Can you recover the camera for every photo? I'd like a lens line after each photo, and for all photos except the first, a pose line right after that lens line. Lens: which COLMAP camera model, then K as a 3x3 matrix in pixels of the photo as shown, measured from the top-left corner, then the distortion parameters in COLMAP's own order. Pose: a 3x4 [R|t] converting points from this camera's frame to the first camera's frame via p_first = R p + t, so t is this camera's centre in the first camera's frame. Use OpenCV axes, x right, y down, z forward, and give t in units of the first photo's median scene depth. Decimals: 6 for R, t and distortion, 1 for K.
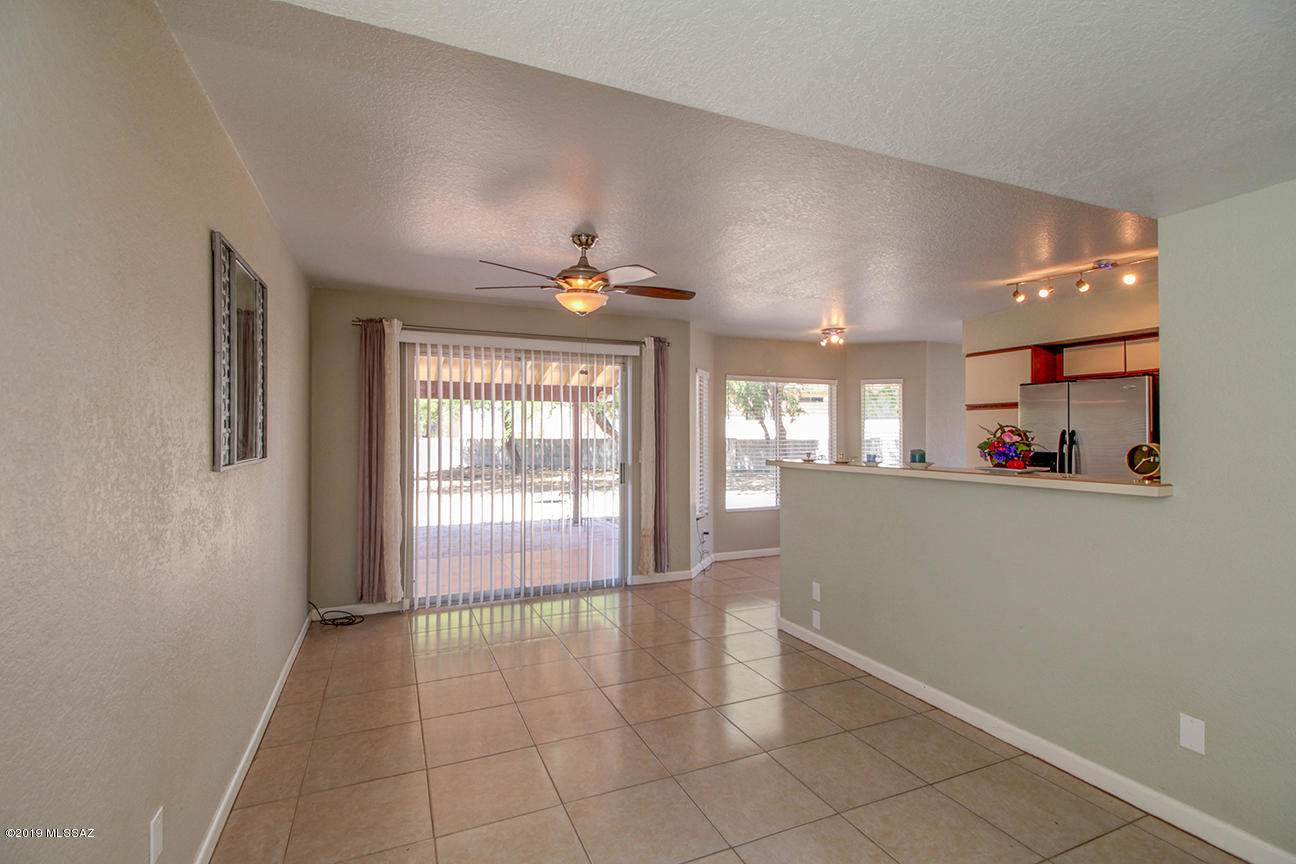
lens RADIAL K [[590.7, 0, 648.0], [0, 590.7, 432.0], [0, 0, 1]] dist [0.000860, -0.000020]
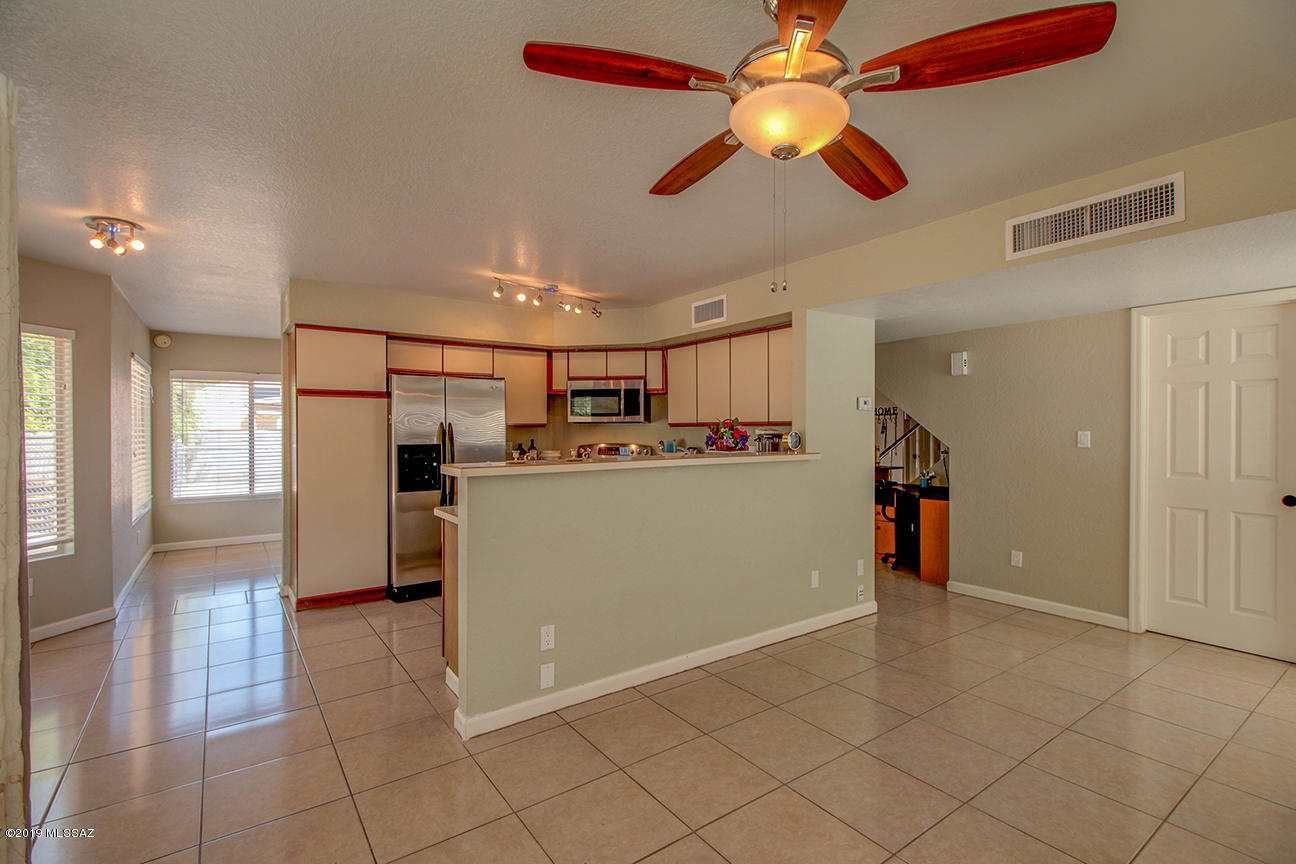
lens RADIAL K [[590.7, 0, 648.0], [0, 590.7, 432.0], [0, 0, 1]] dist [0.000860, -0.000020]
pose [[-0.202329, -0.007376, 0.979290, -0.470251], [-0.002522, 0.999972, 0.007011, 0.006141], [-0.979314, -0.001051, -0.202342, 1.038882]]
